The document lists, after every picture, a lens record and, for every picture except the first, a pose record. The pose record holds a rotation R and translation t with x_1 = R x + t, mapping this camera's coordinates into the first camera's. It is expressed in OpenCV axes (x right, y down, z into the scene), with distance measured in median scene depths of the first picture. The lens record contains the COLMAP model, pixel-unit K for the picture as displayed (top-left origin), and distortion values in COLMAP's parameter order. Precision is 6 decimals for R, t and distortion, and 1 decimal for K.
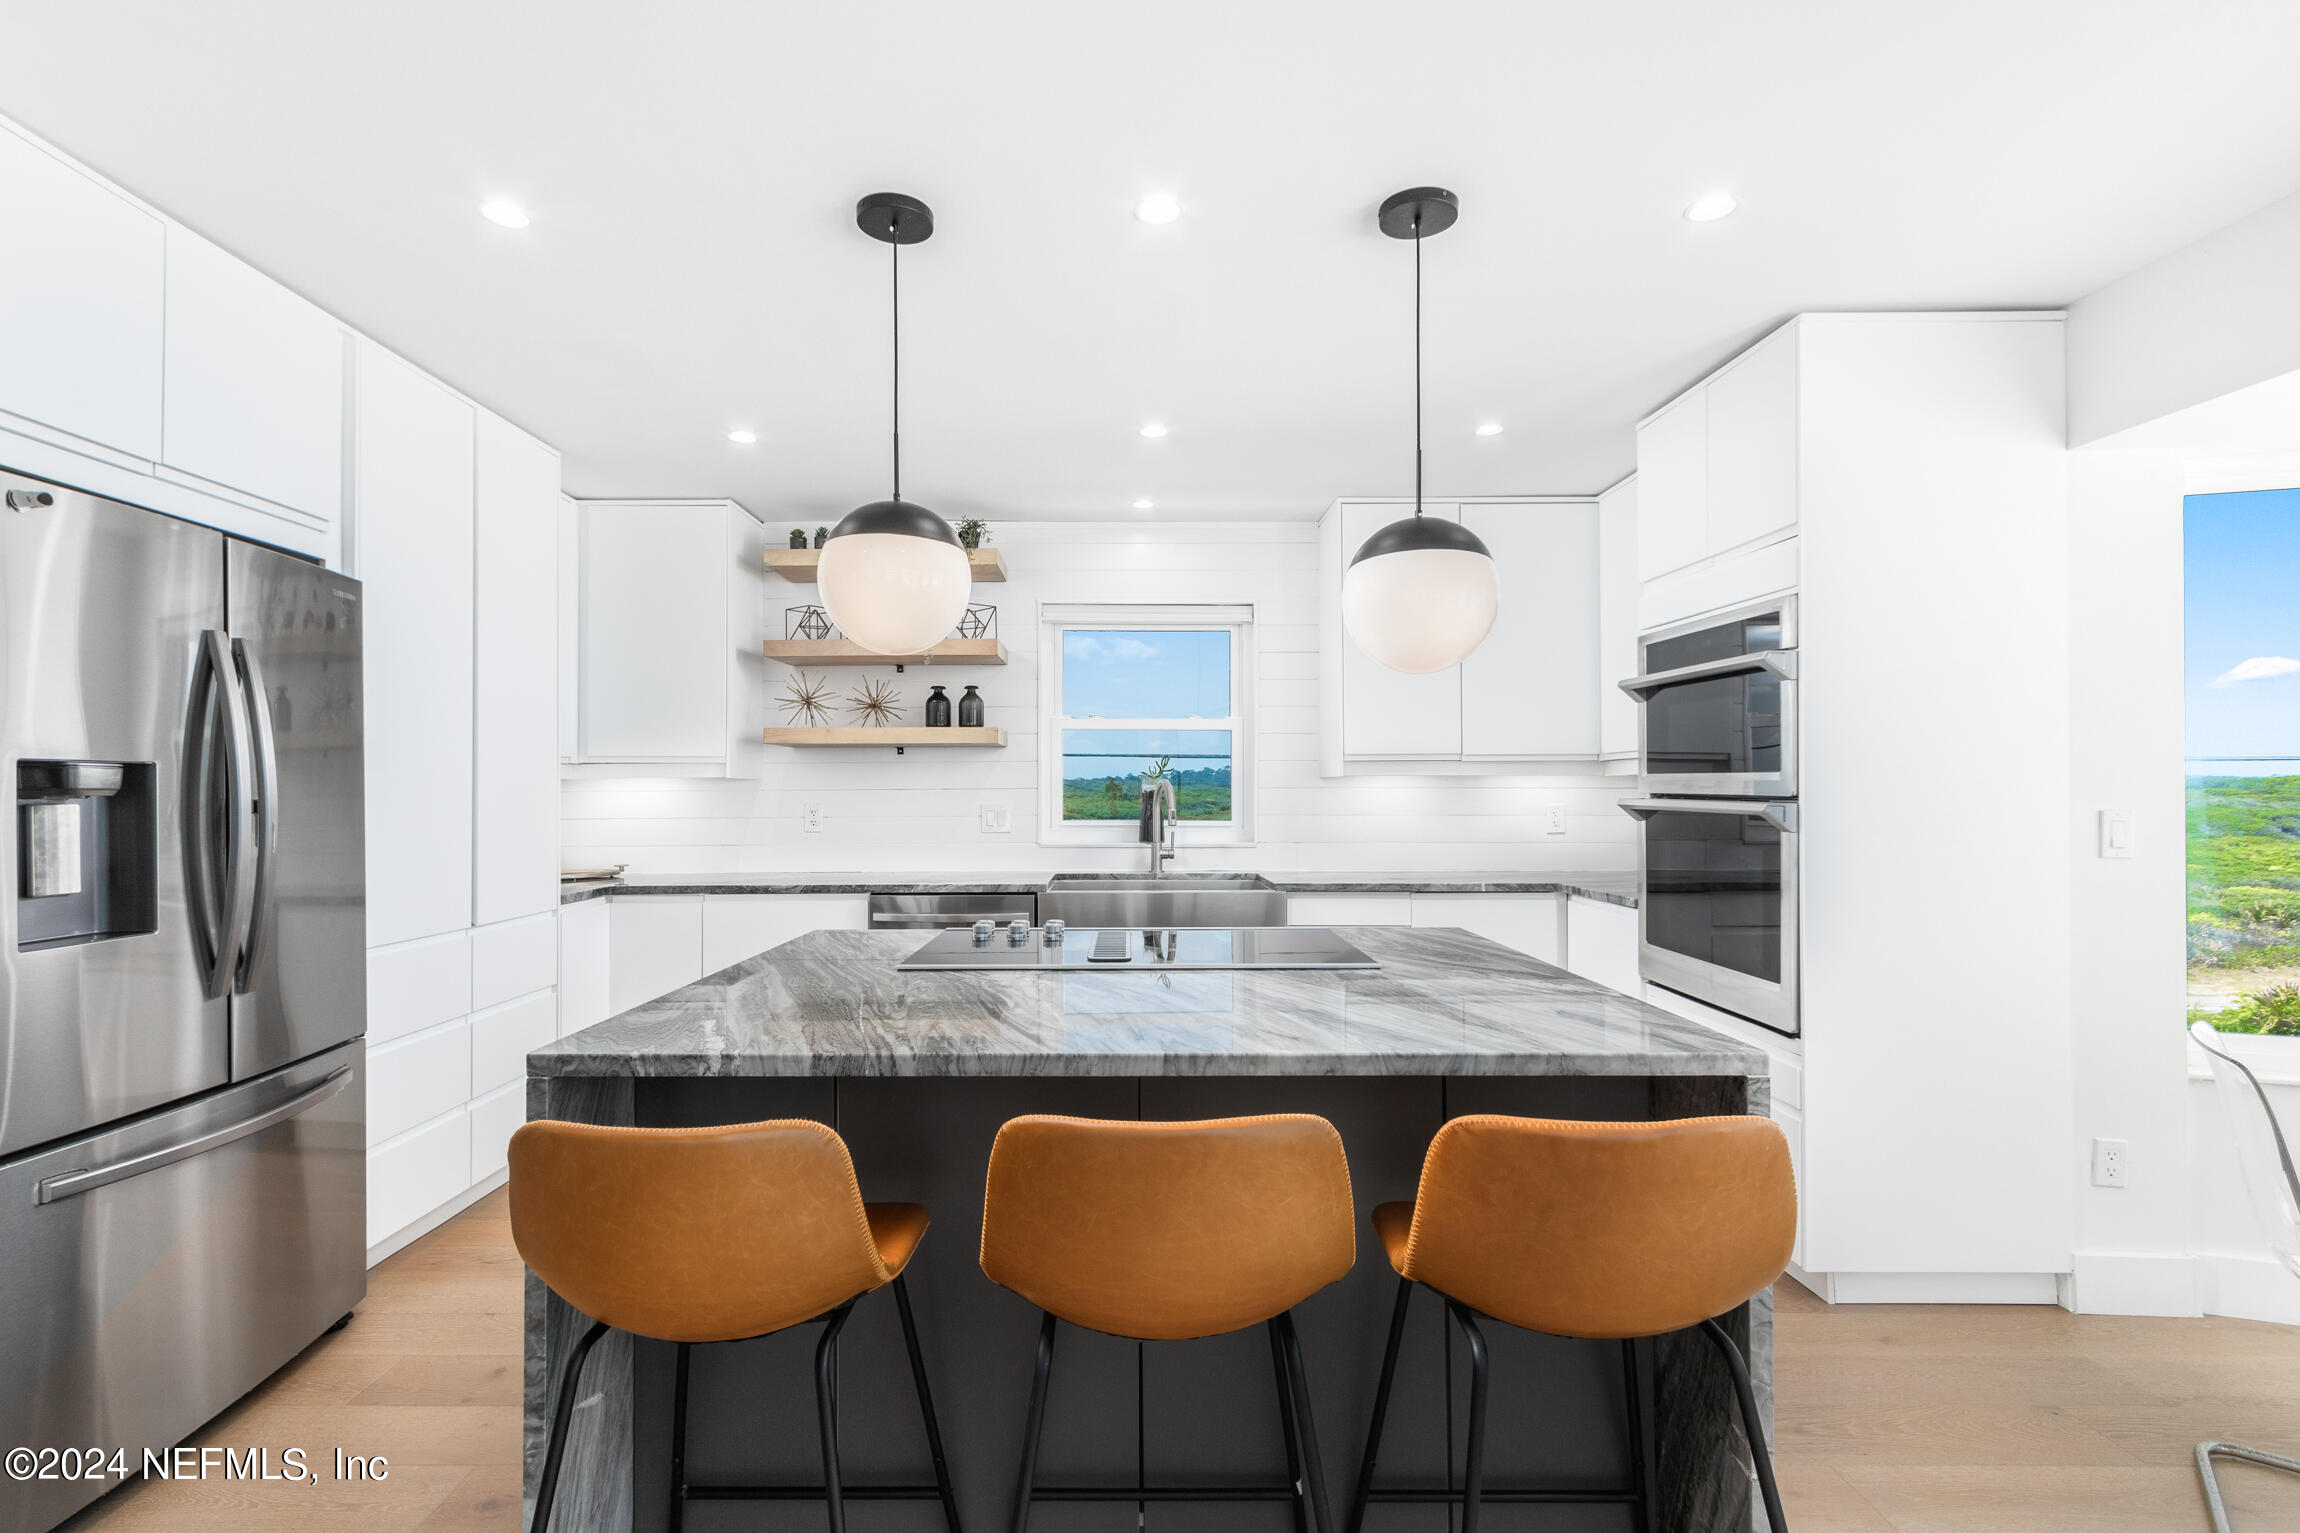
lens RADIAL K [[1074.0, 0, 1140.0], [0, 1074.0, 779.9], [0, 0, 1]] dist [-0.001265, -0.000821]
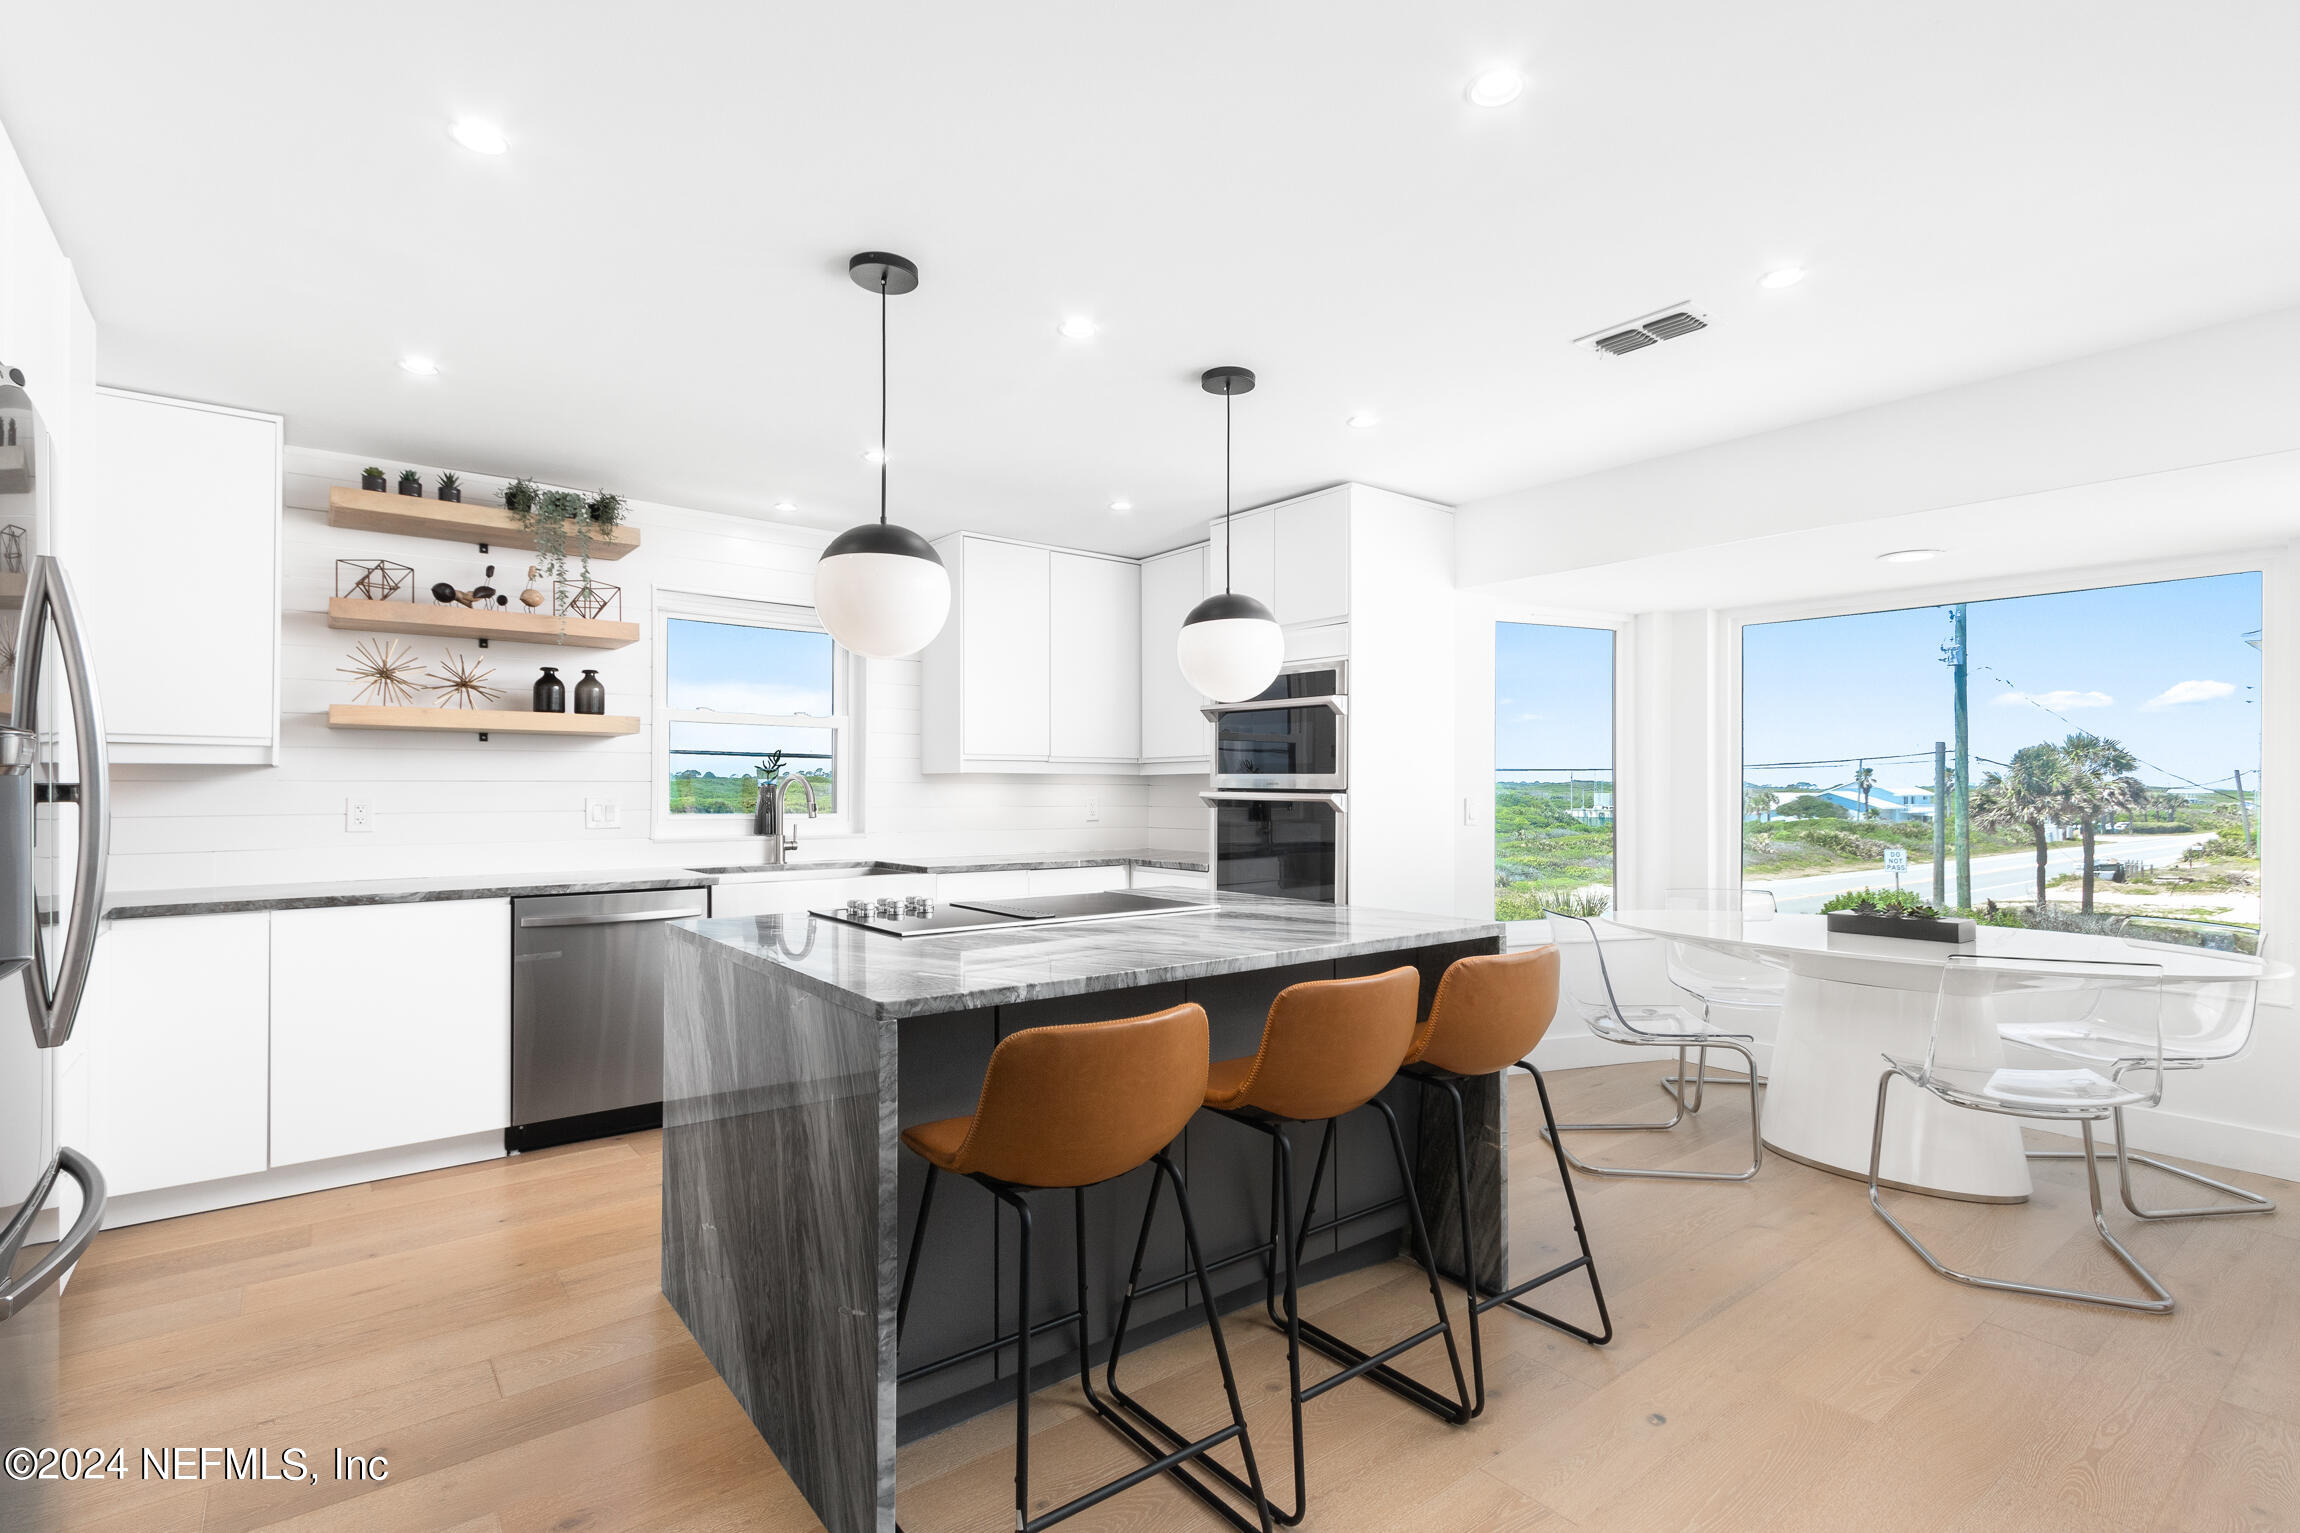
lens RADIAL K [[1074.0, 0, 1170.9], [0, 1074.0, 764.2], [0, 0, 1]] dist [-0.001265, -0.000821]
pose [[0.784124, 0.017542, 0.620357, -0.380745], [-0.009435, 0.999822, -0.016346, 0.004498], [-0.620533, 0.006964, 0.784150, -0.041471]]
